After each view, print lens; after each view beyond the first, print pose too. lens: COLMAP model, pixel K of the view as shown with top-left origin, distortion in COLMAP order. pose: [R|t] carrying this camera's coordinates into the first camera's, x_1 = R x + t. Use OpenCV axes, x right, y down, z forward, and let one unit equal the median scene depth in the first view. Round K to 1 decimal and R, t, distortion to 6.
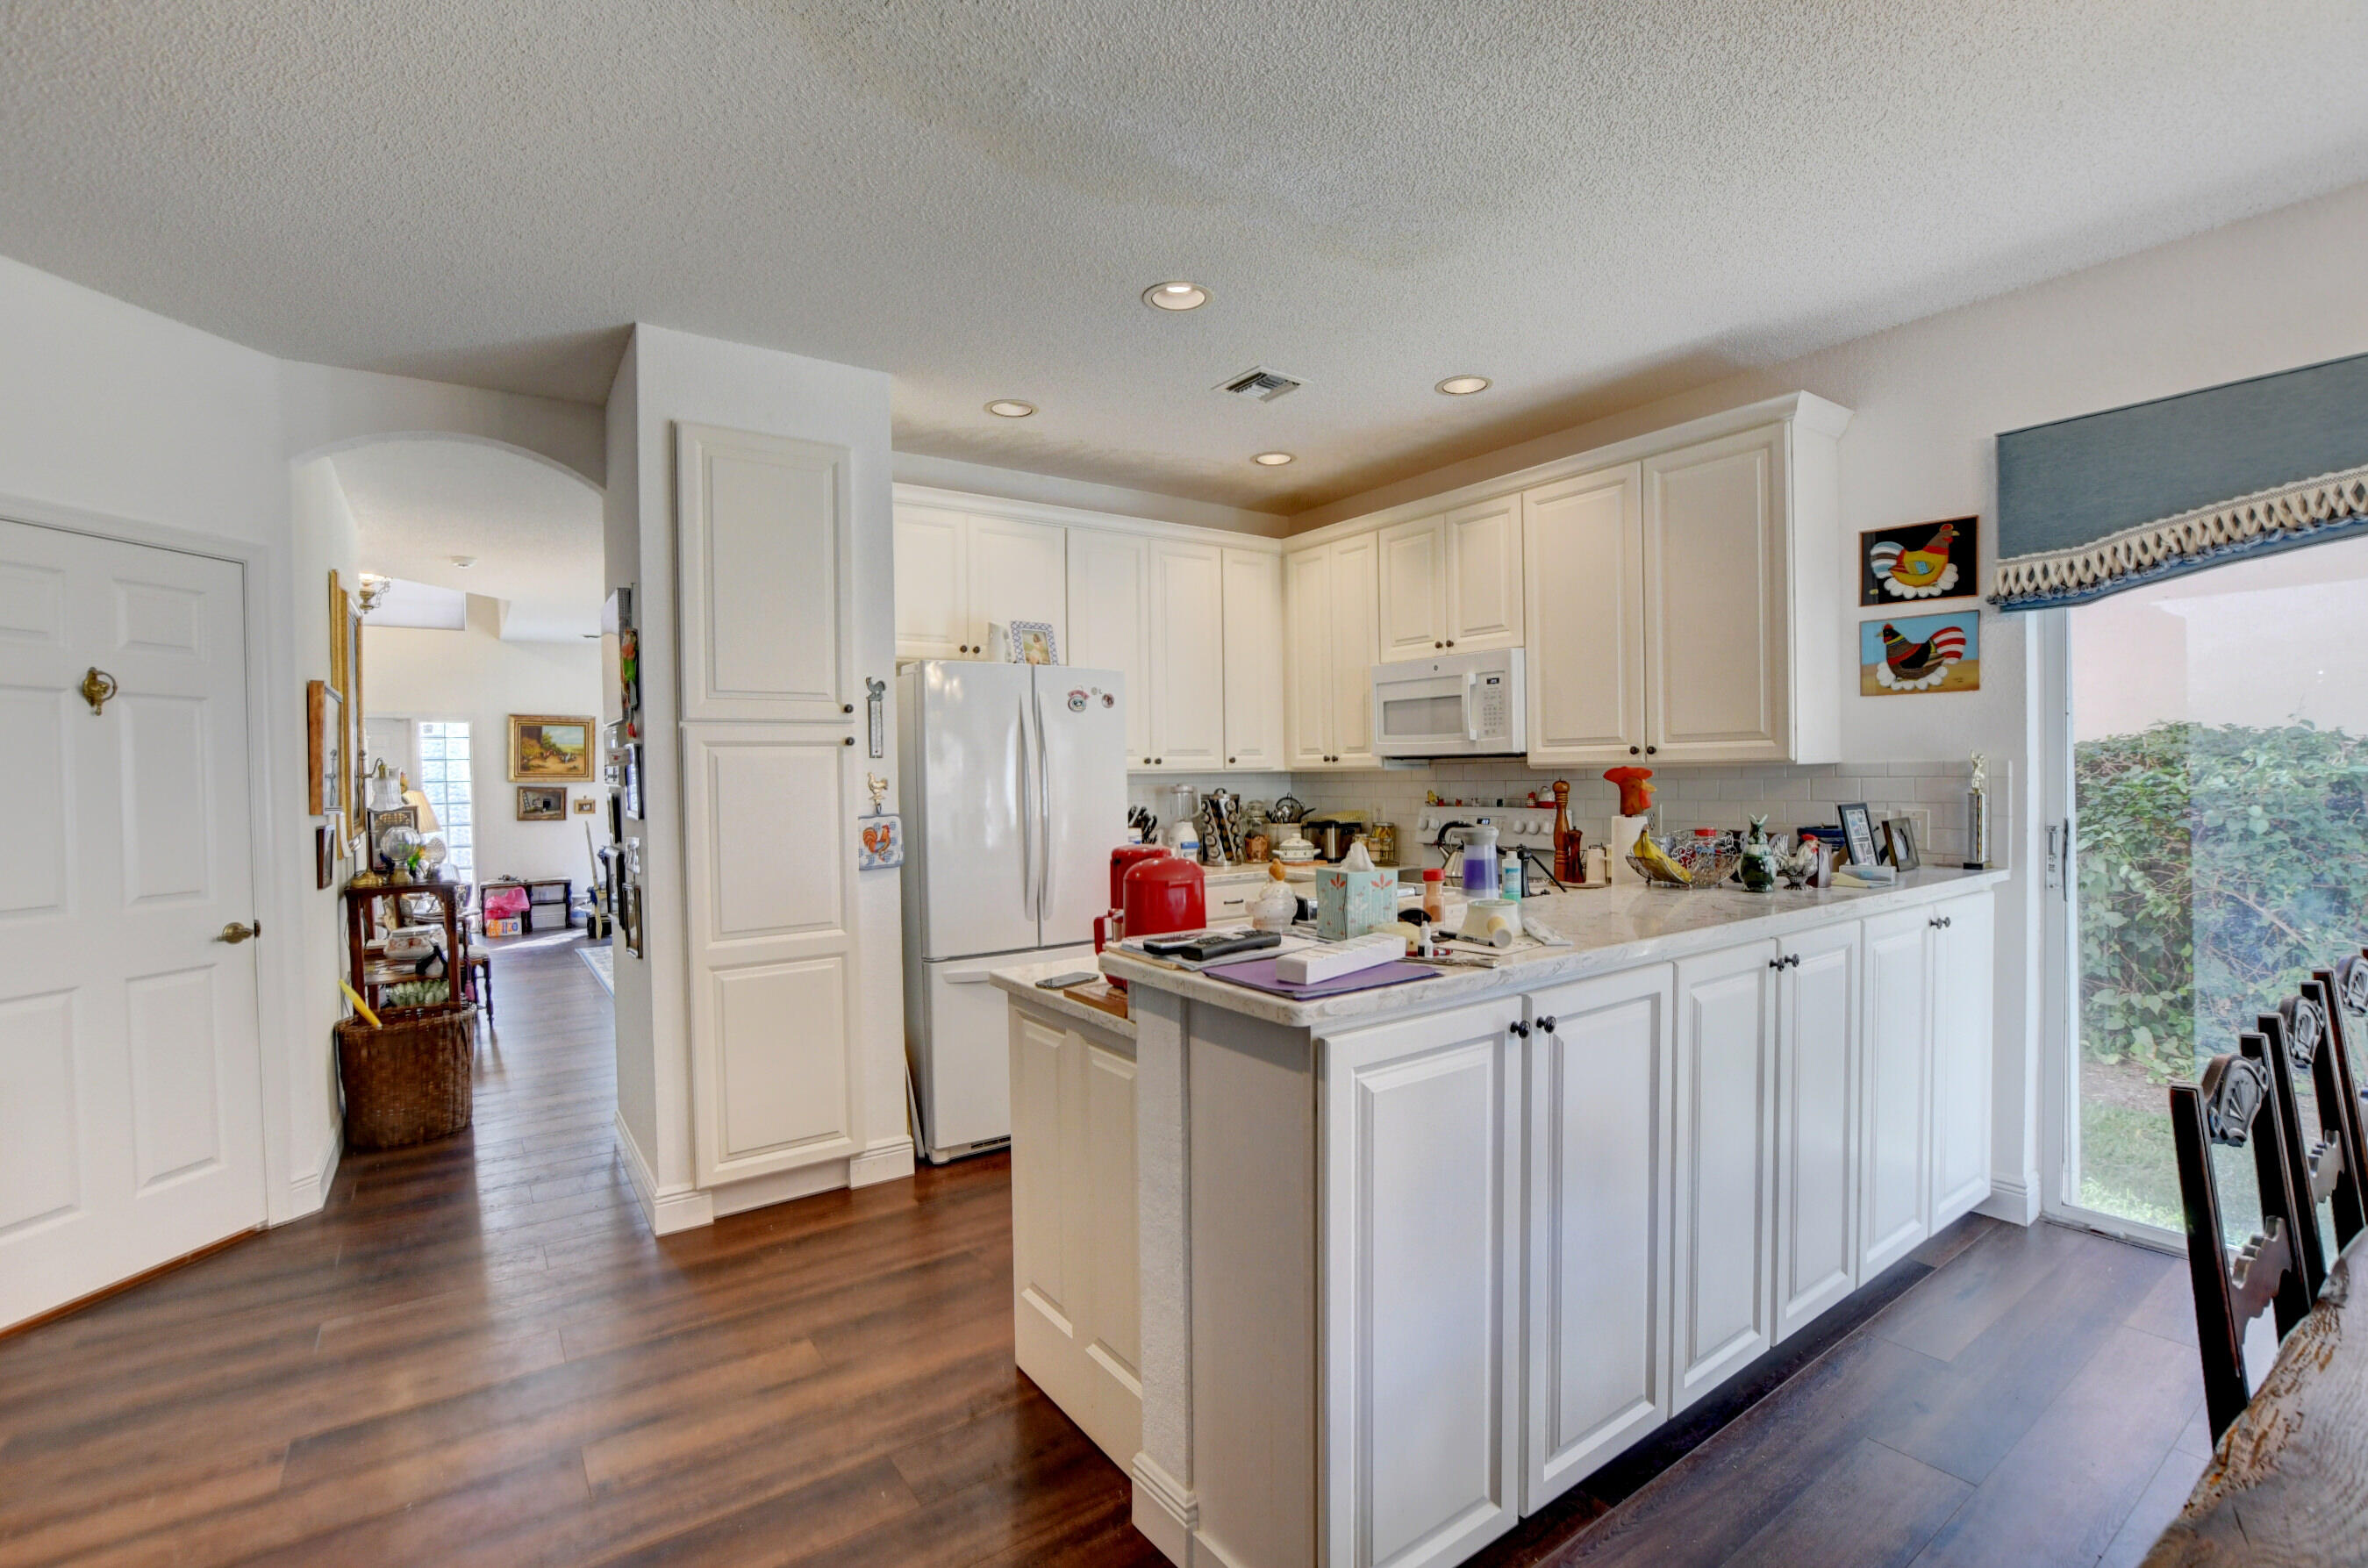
lens RADIAL K [[1045.4, 0, 1175.9], [0, 1045.4, 791.8], [0, 0, 1]] dist [-0.032691, 0.000003]
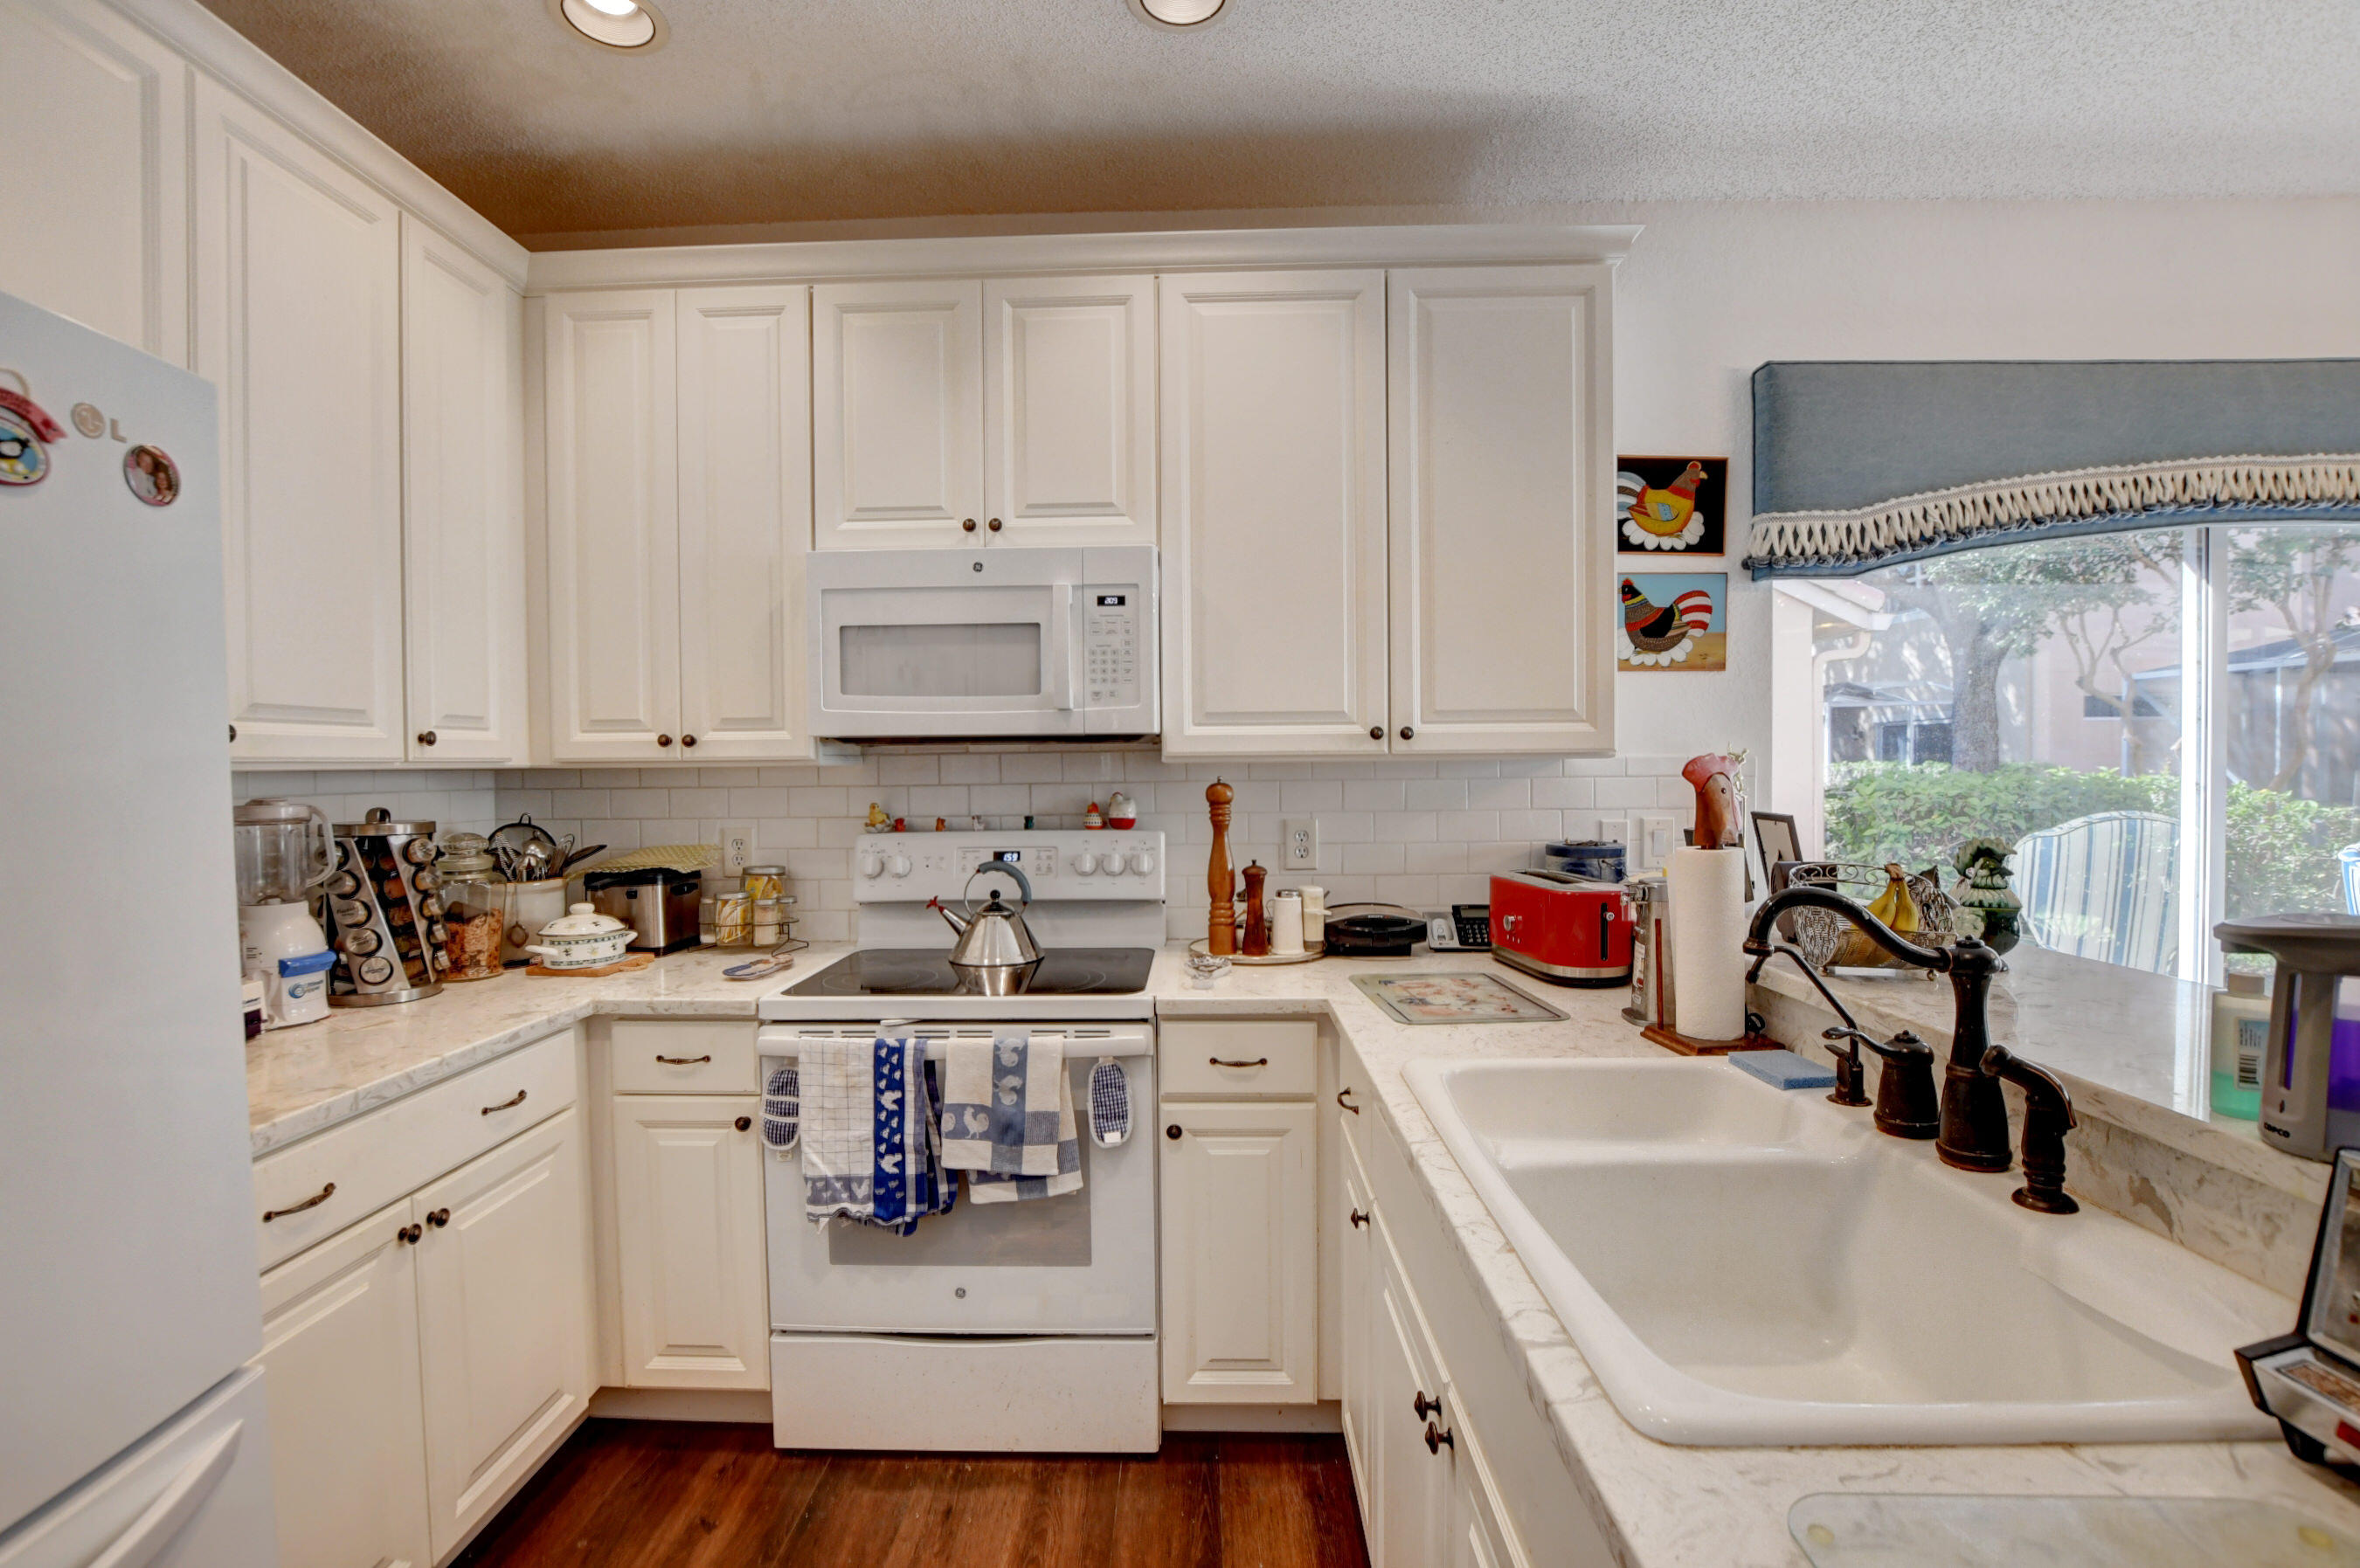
lens RADIAL K [[1038.6, 0, 1170.0], [0, 1038.6, 789.6], [0, 0, 1]] dist [-0.031894, 0.003944]
pose [[0.600404, -0.009414, 0.799641, -0.129740], [0.014477, 0.999895, 0.000901, -0.009170], [-0.799566, 0.011035, 0.600477, 0.757446]]
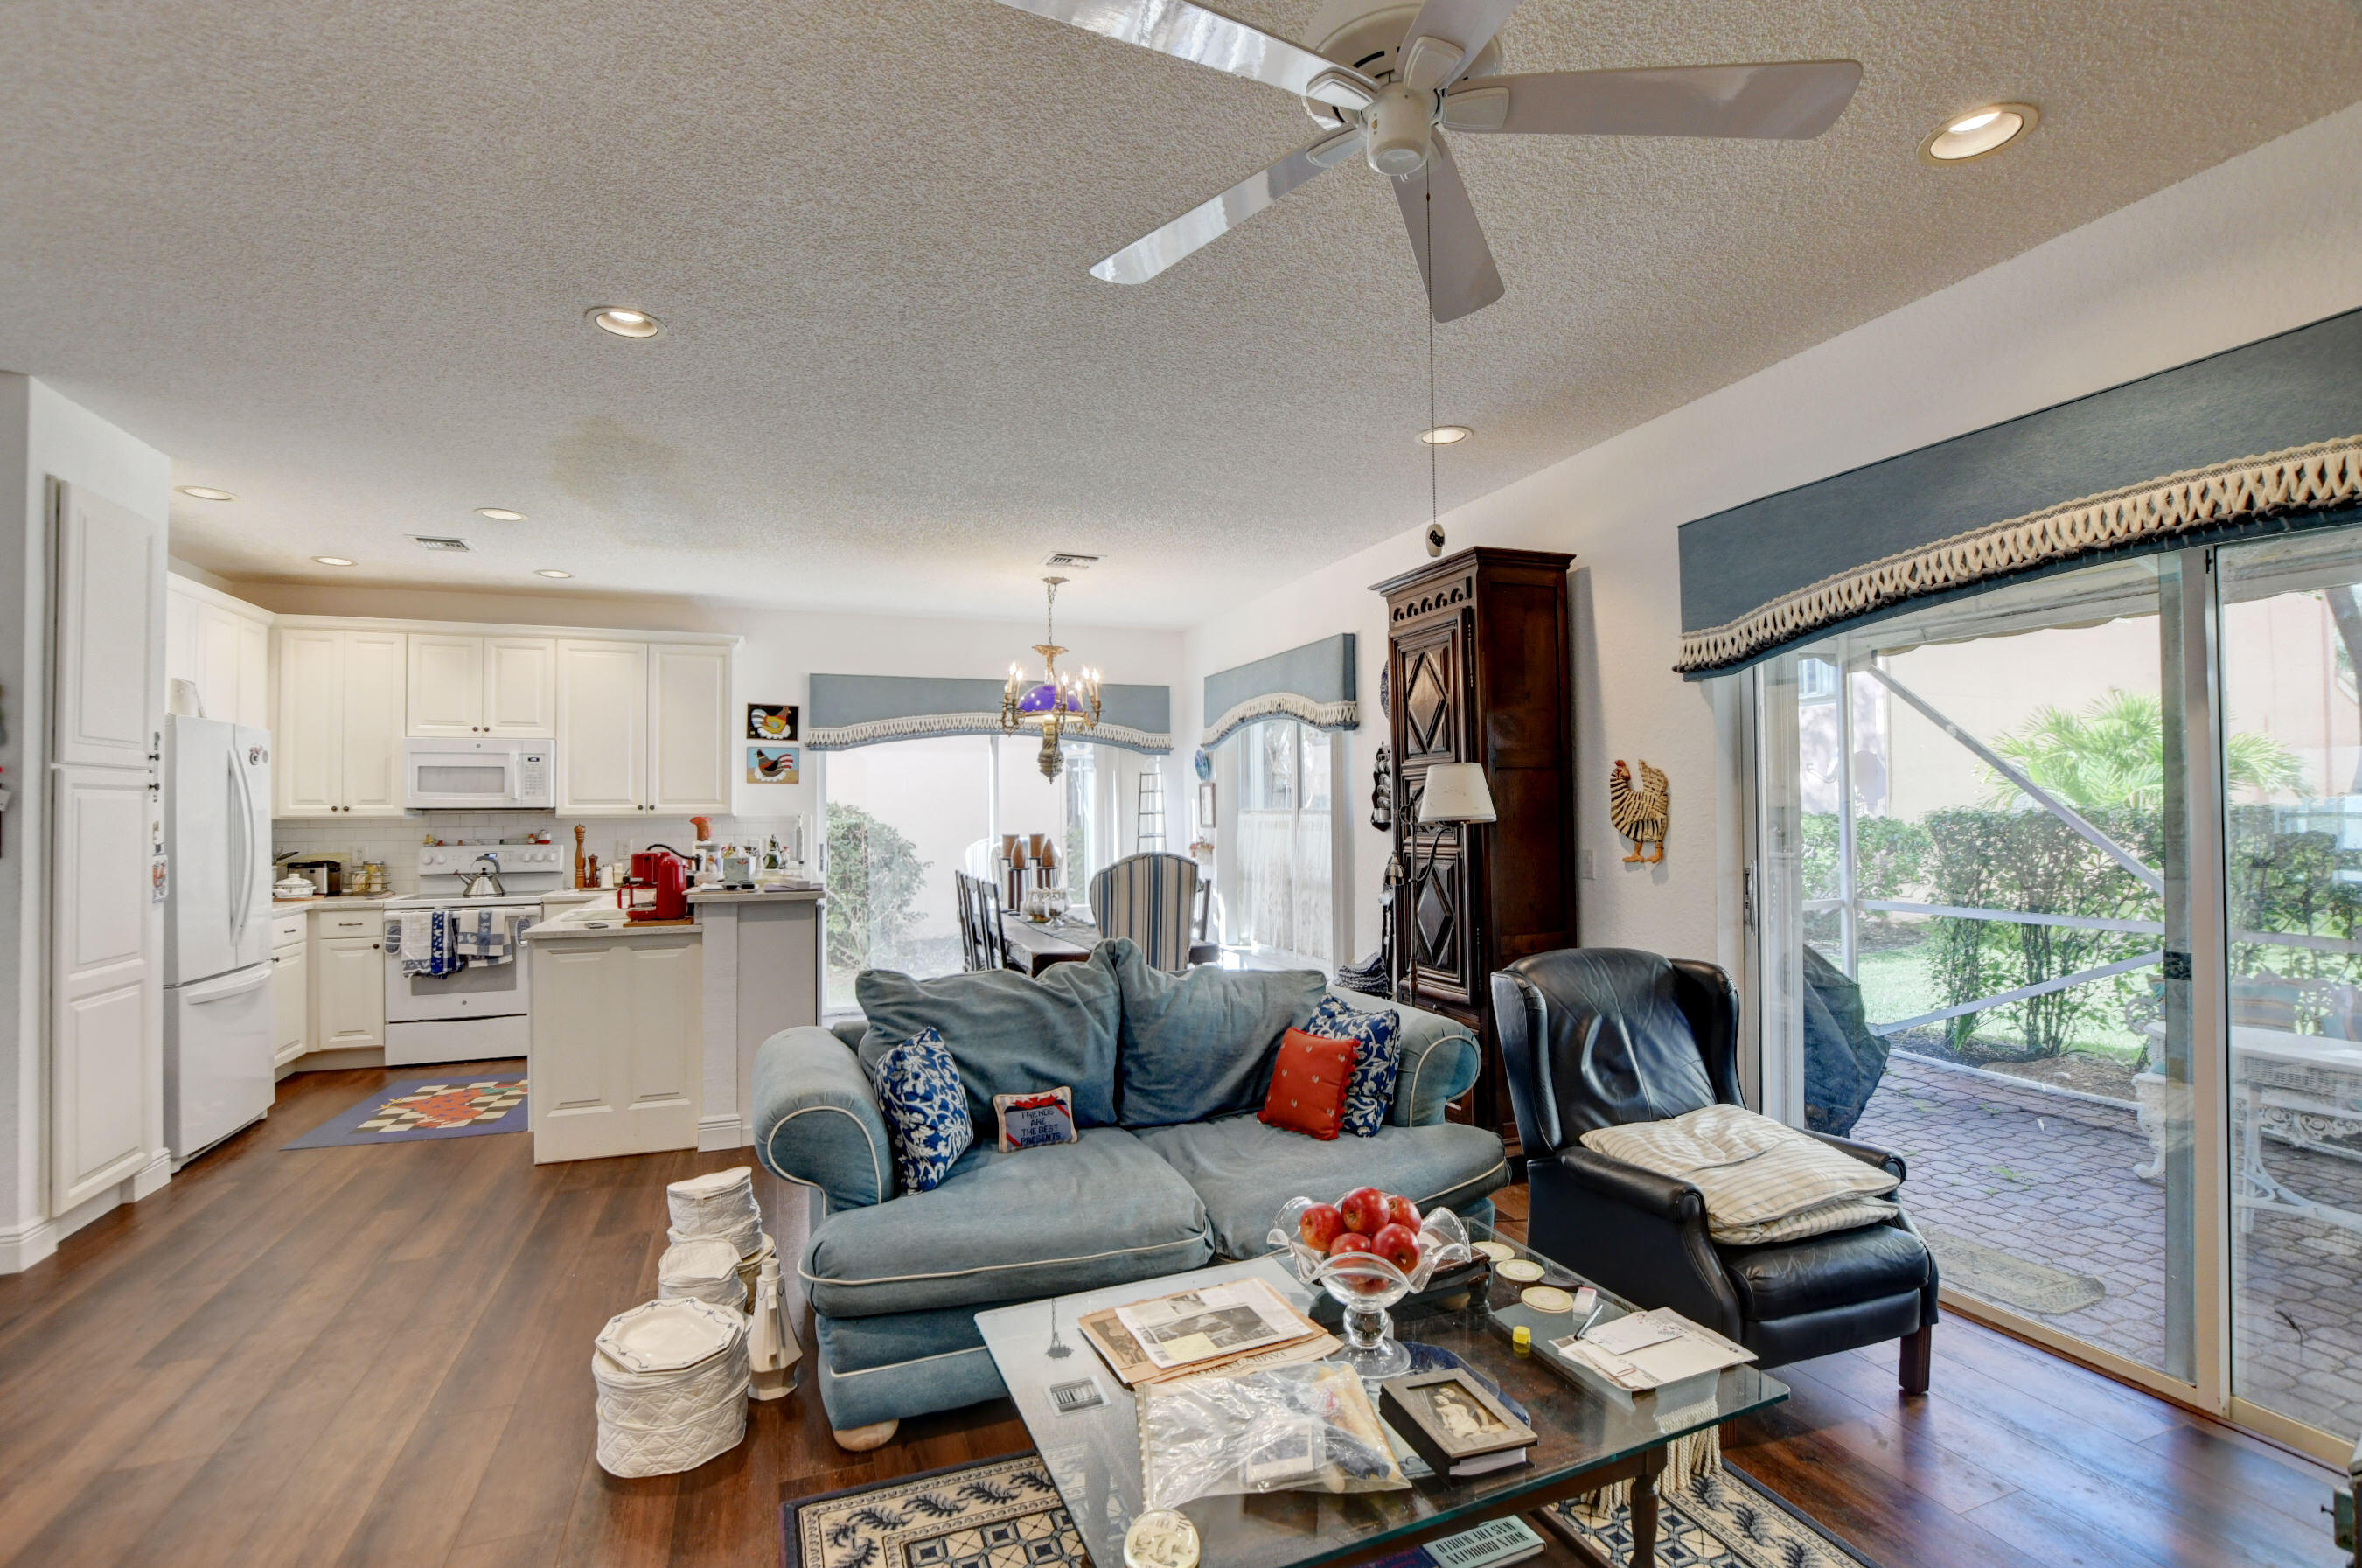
lens RADIAL K [[1039.6, 0, 1171.0], [0, 1039.6, 789.6], [0, 0, 1]] dist [-0.031894, 0.003944]
pose [[0.253644, 0.035194, 0.966657, -1.044176], [0.020929, 0.998904, -0.041860, 0.021922], [-0.967071, 0.030849, 0.252629, -0.310195]]
